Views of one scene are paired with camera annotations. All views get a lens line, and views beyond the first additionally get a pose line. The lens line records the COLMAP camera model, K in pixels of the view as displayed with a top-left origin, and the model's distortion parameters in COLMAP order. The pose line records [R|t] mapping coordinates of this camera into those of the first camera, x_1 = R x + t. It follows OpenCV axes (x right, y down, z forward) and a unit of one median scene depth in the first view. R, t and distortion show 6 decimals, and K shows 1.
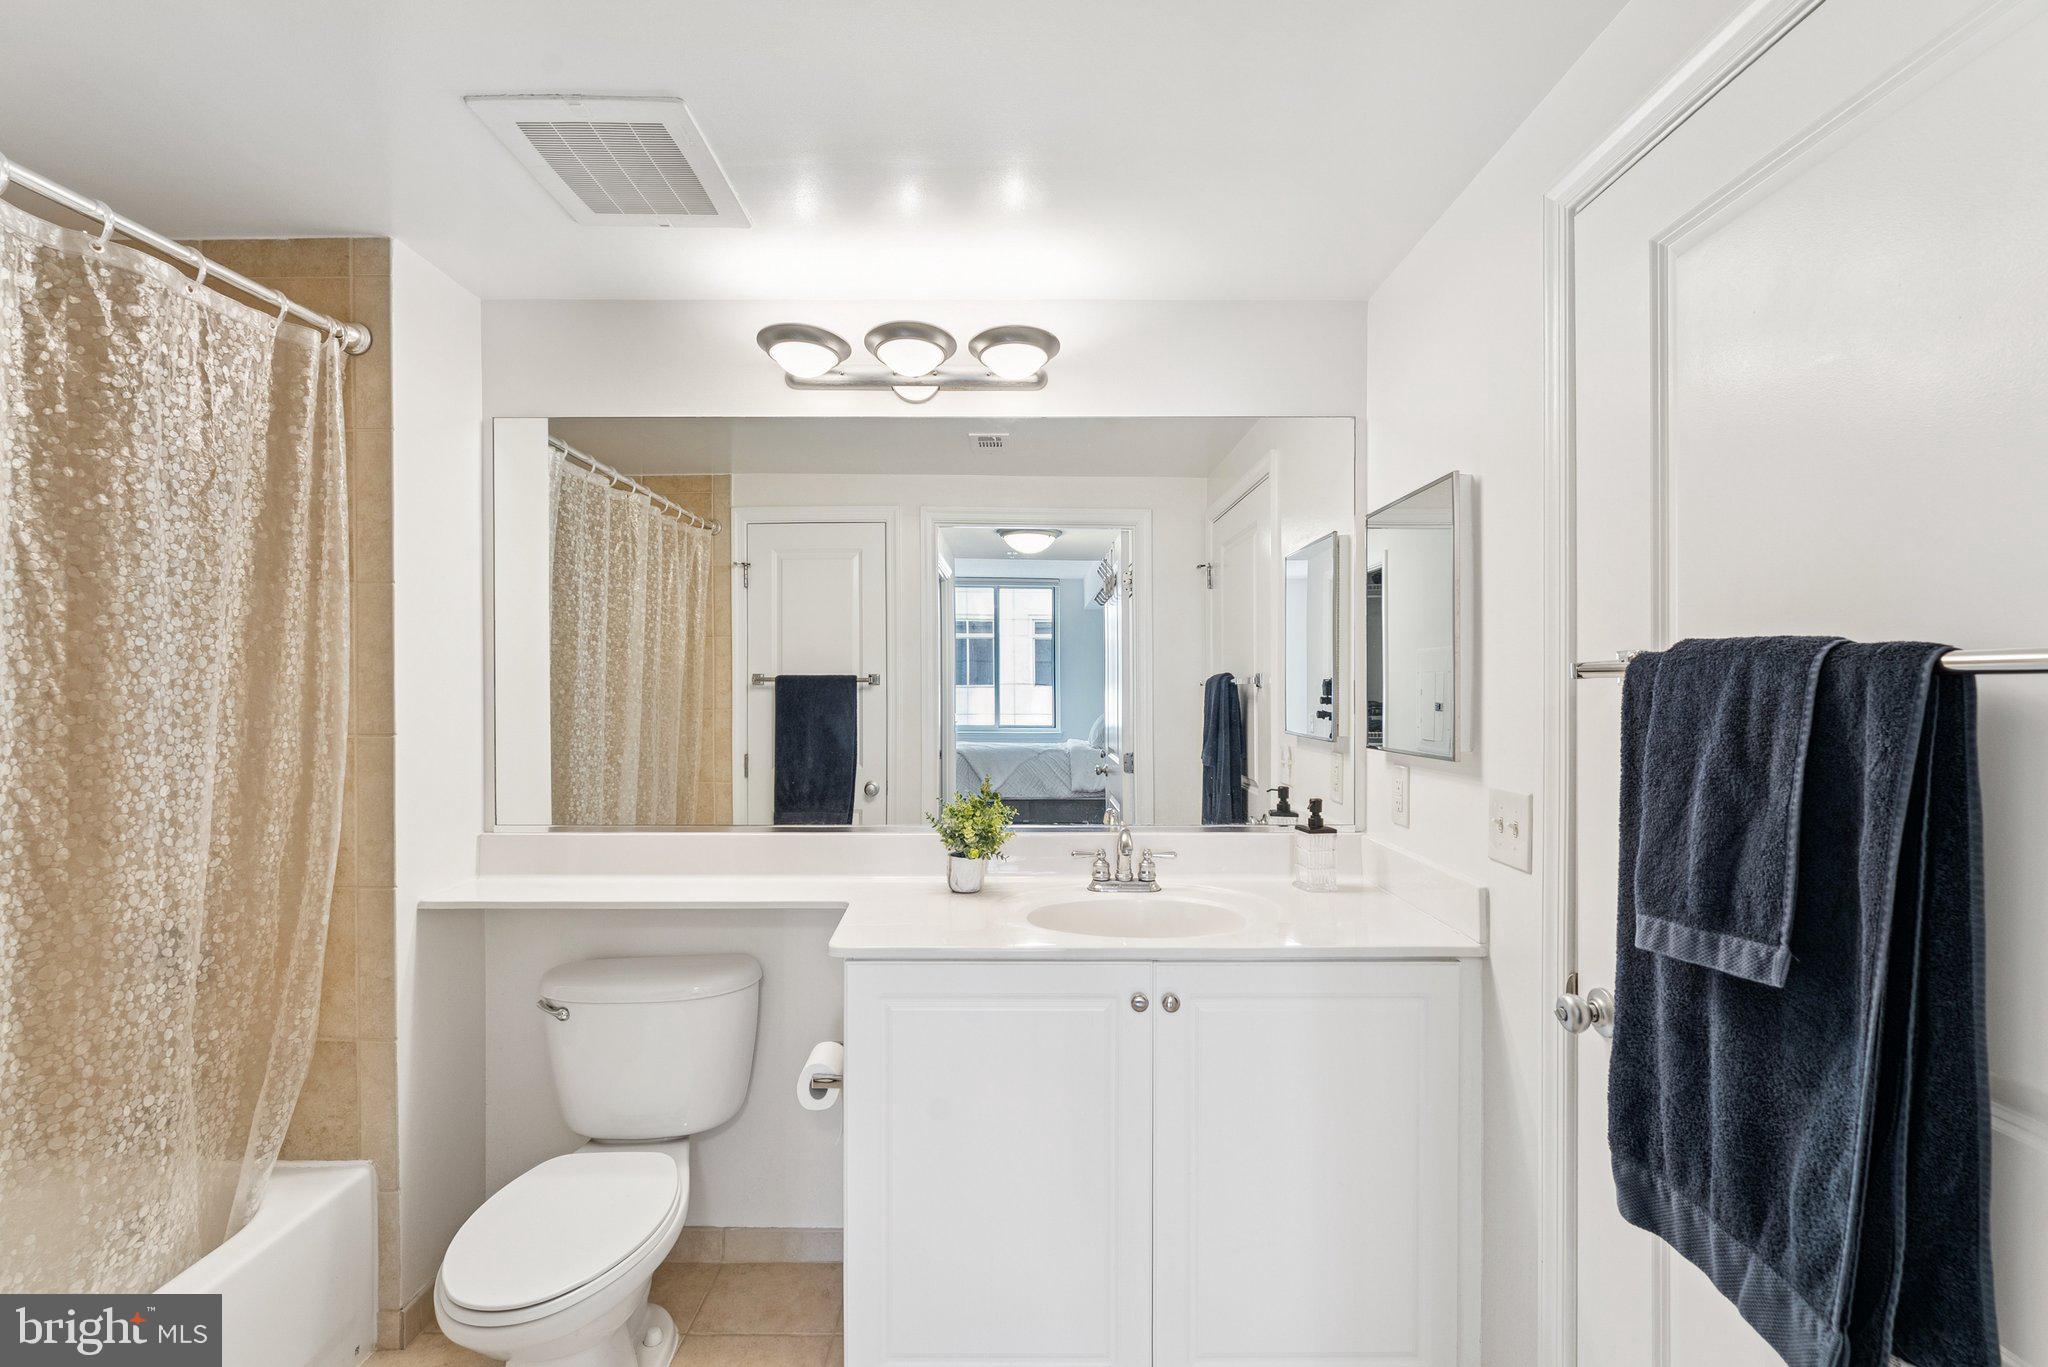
lens RADIAL K [[886.8, 0, 1029.3], [0, 886.8, 688.7], [0, 0, 1]] dist [0.001170, 0.000475]
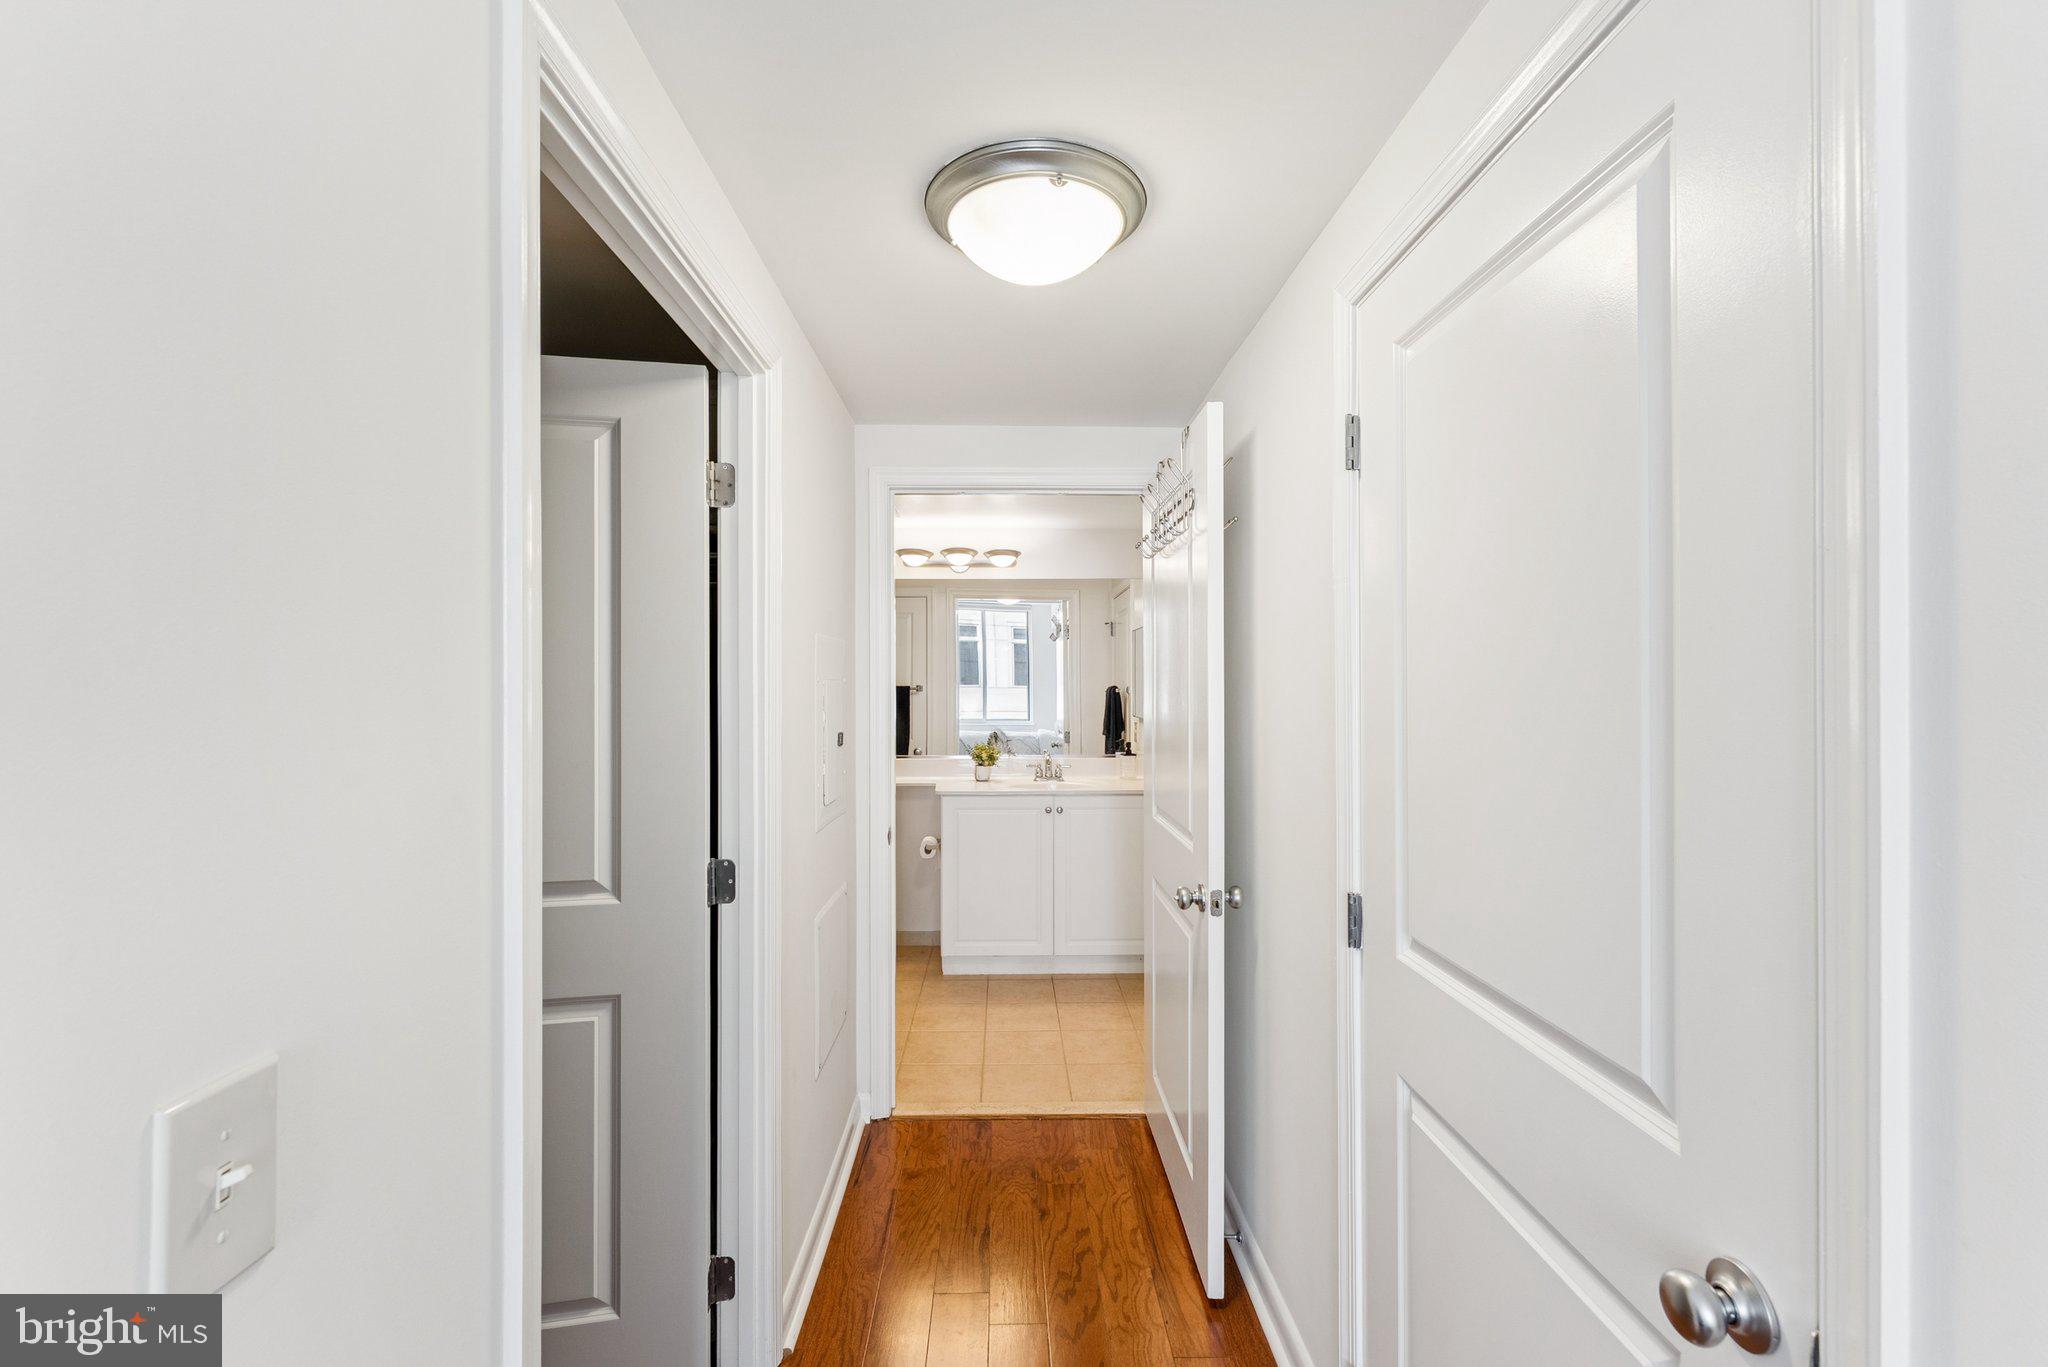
lens RADIAL K [[886.8, 0, 1018.1], [0, 886.8, 685.0], [0, 0, 1]] dist [0.001170, 0.000475]
pose [[0.999933, -0.002258, 0.011384, -0.001516], [0.002272, 0.999997, -0.001215, -0.027754], [-0.011381, 0.001241, 0.999934, -1.410096]]
